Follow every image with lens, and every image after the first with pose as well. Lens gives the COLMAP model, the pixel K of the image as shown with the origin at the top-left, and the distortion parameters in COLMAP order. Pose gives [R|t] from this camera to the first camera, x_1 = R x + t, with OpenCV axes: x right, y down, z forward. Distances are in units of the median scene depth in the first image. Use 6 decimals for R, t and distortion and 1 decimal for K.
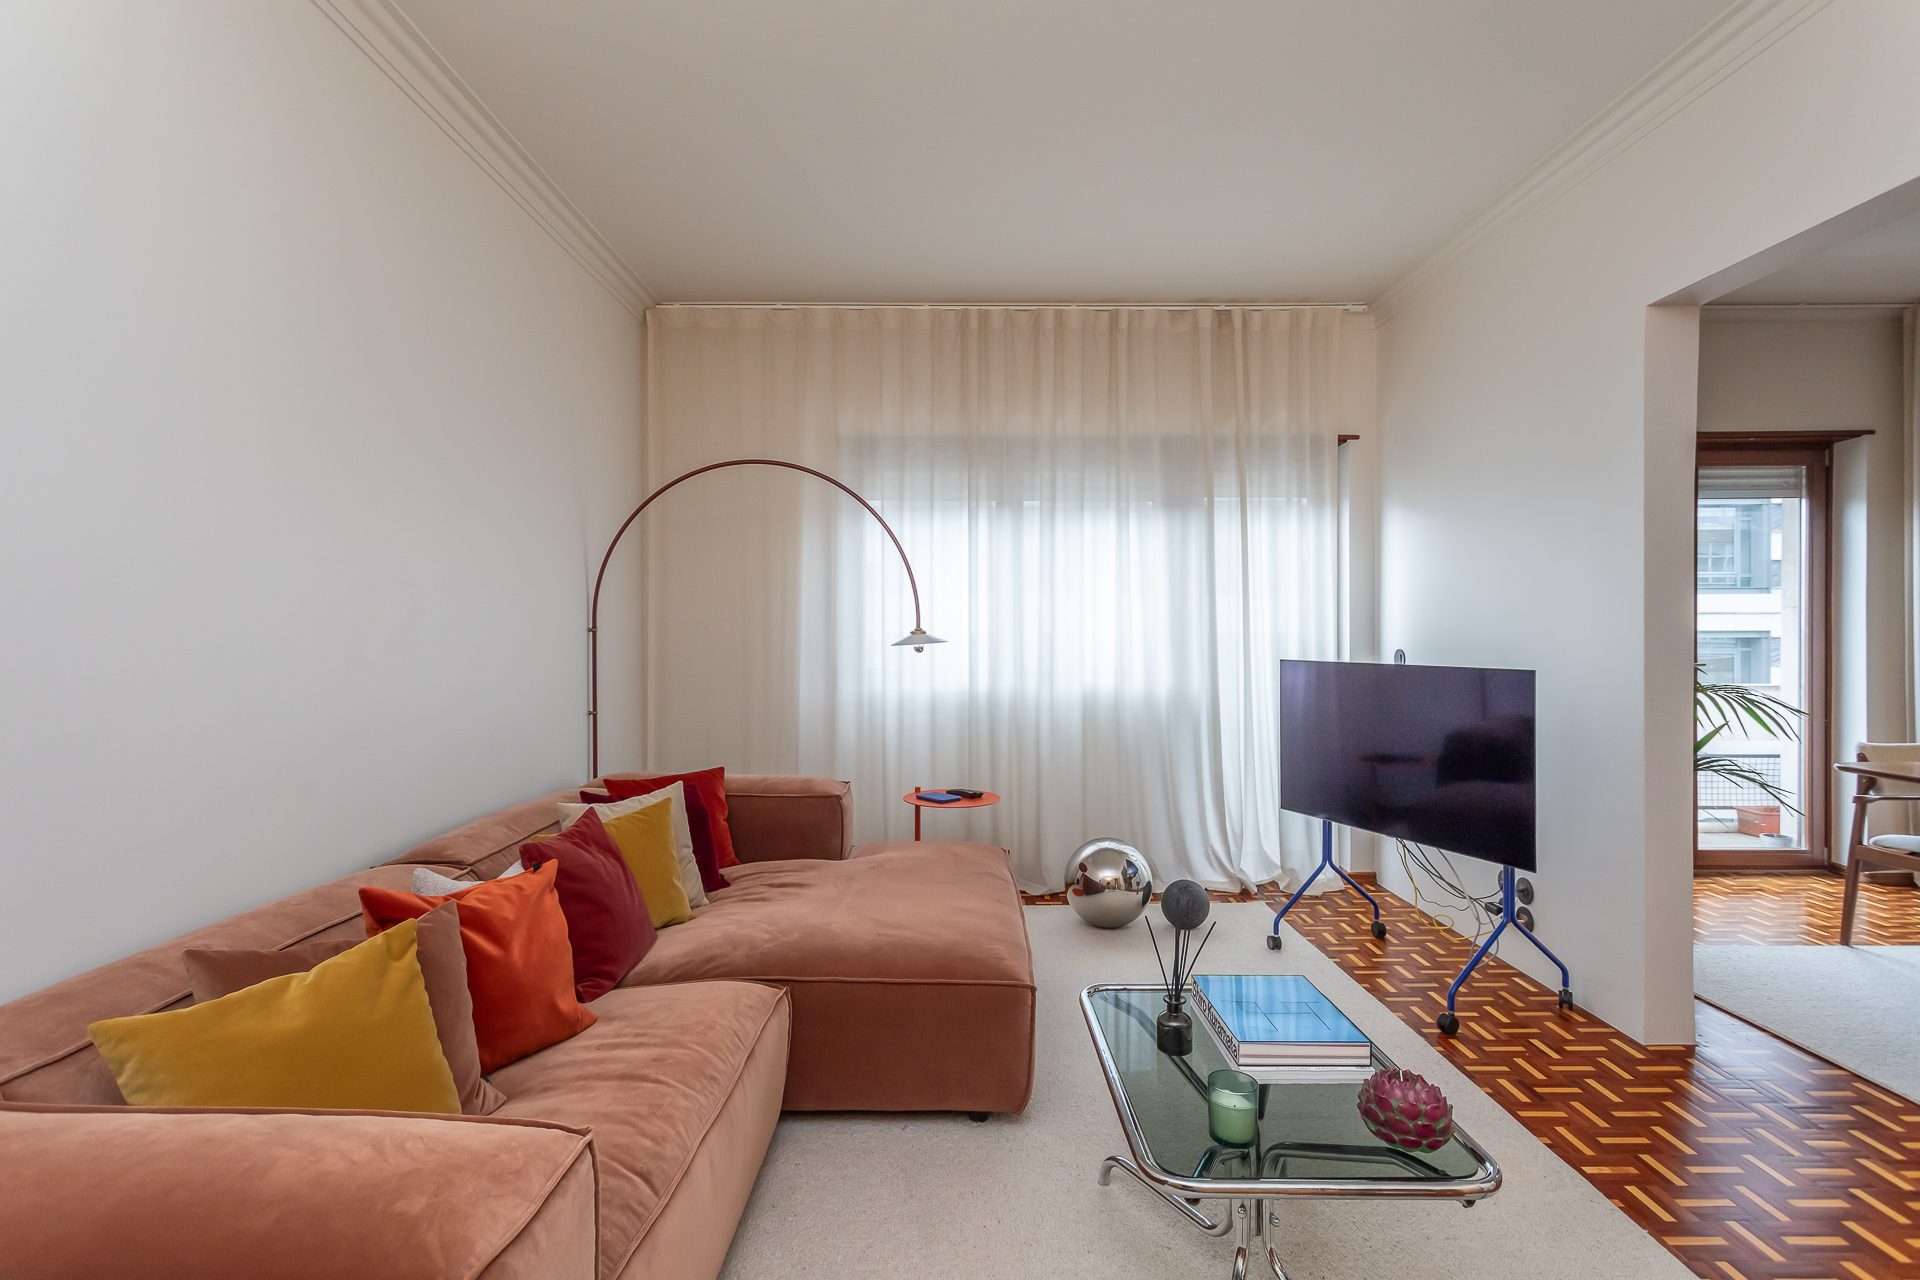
lens RADIAL K [[884.9, 0, 924.4], [0, 884.9, 633.0], [0, 0, 1]] dist [0.001591, 0.000343]
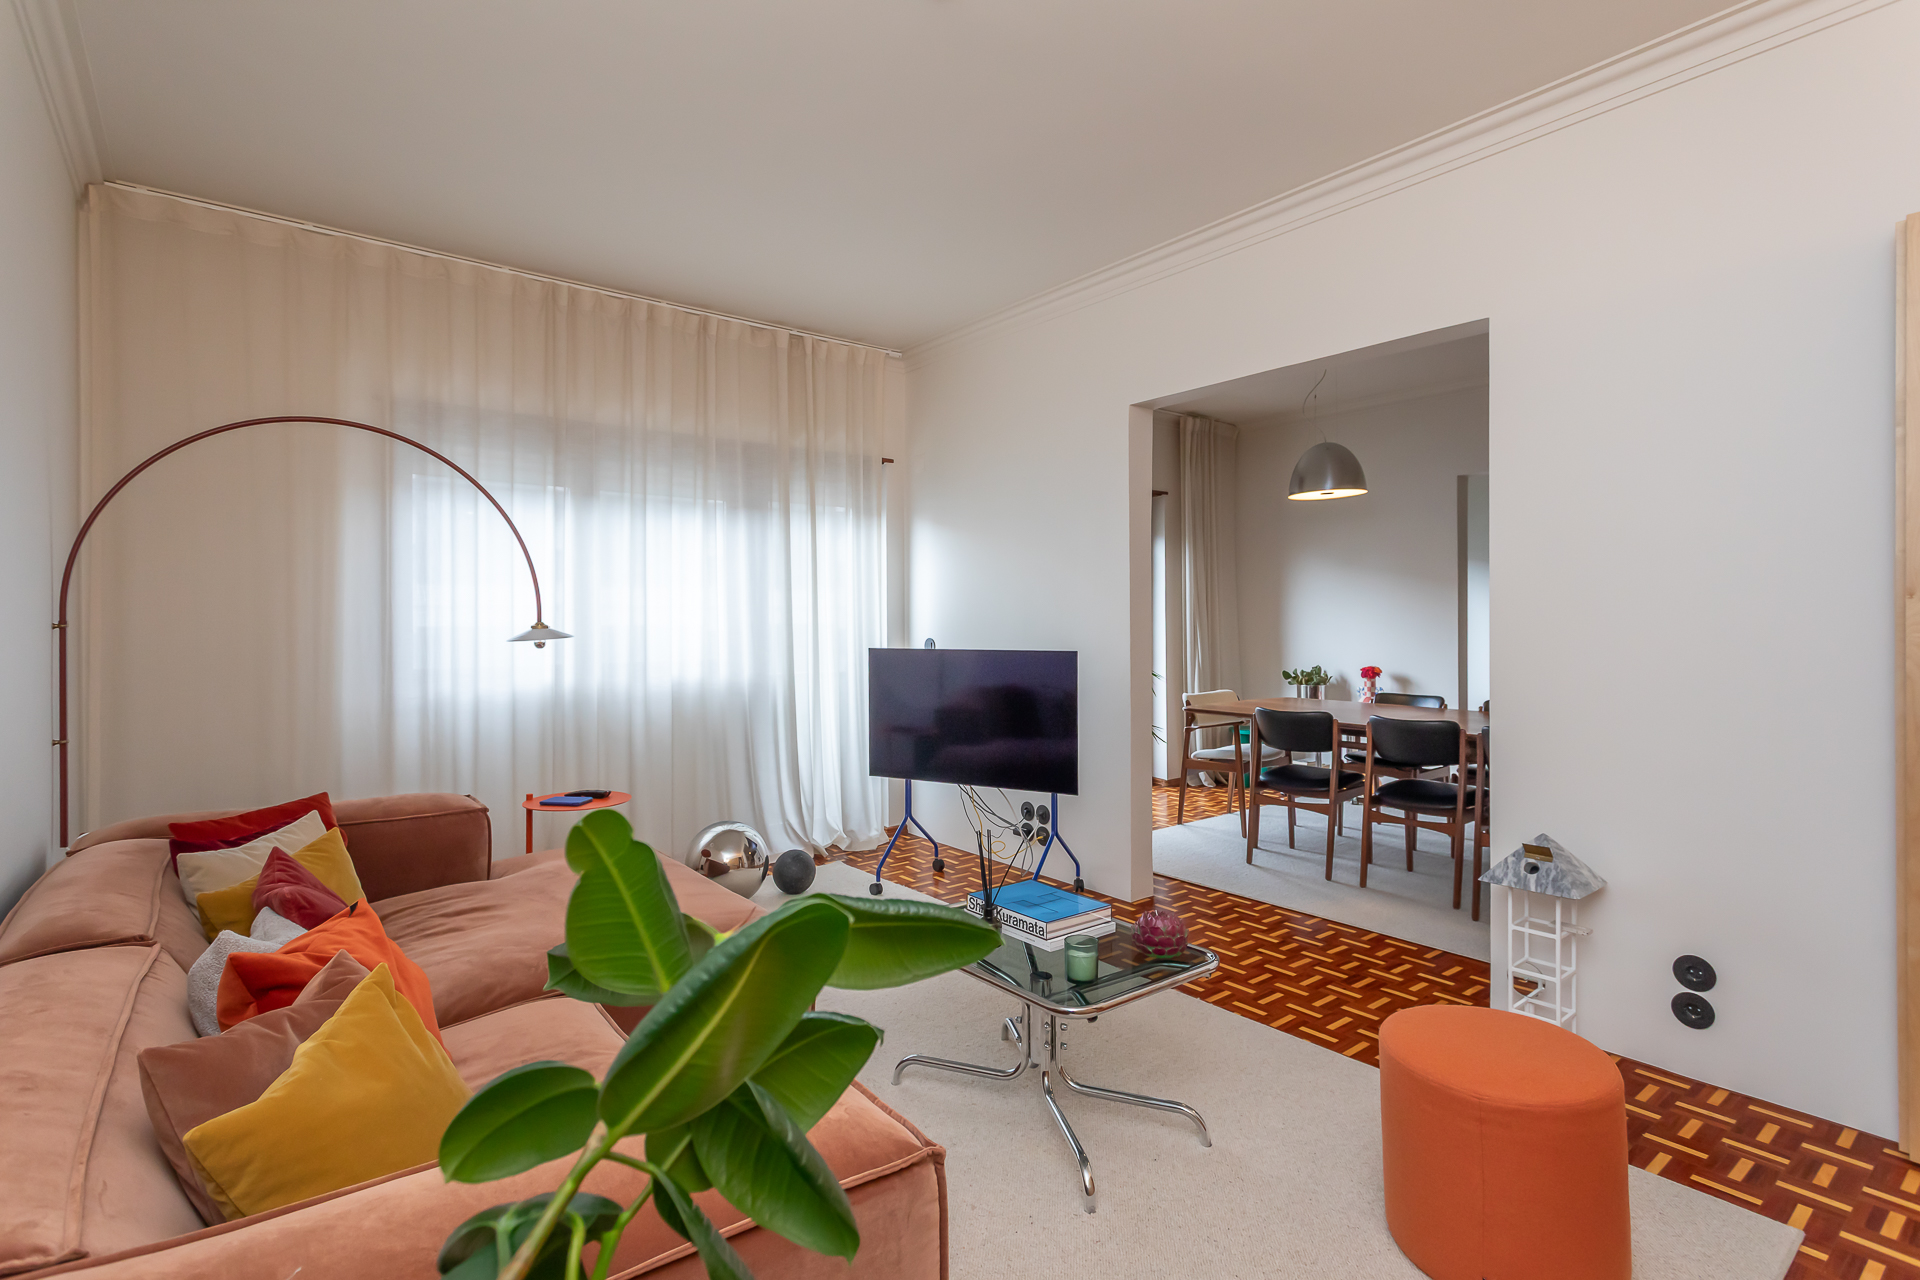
lens RADIAL K [[932.2, 0, 903.8], [0, 932.2, 618.3], [0, 0, 1]] dist [-0.000778, -0.000156]
pose [[0.797028, -0.000256, 0.603943, -0.261496], [0.005377, 0.999963, -0.006672, -0.000871], [-0.603919, 0.008565, 0.797000, -0.010047]]
